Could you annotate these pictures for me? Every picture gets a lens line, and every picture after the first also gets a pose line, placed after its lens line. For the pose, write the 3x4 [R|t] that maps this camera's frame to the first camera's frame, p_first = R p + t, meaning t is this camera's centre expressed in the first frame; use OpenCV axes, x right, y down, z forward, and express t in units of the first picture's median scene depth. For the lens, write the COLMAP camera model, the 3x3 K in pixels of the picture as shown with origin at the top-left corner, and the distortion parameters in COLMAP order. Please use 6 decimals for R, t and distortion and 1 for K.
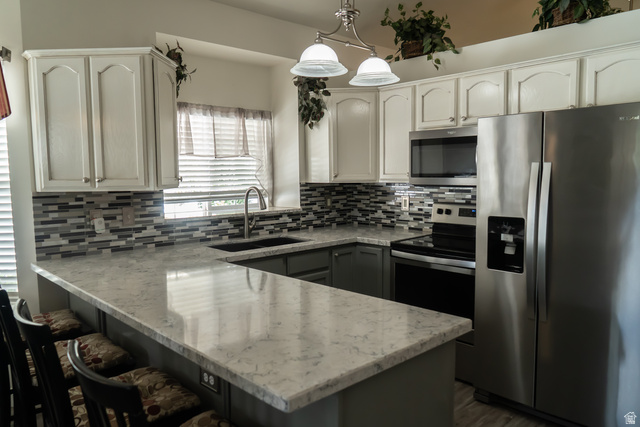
lens RADIAL K [[477.0, 0, 319.4], [0, 477.0, 219.7], [0, 0, 1]] dist [-0.025090, 0.000303]
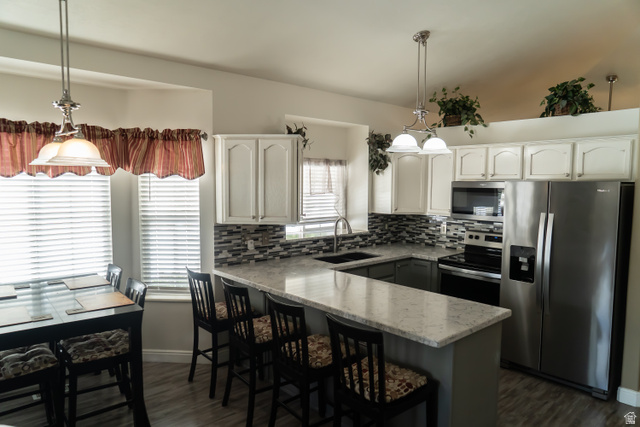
lens RADIAL K [[432.7, 0, 319.5], [0, 432.7, 218.8], [0, 0, 1]] dist [-0.021476, 0.001702]
pose [[0.999522, 0.020416, -0.023219, -0.177505], [-0.020717, 0.999704, -0.012759, -0.047568], [0.022952, 0.013234, 0.999649, -0.311290]]
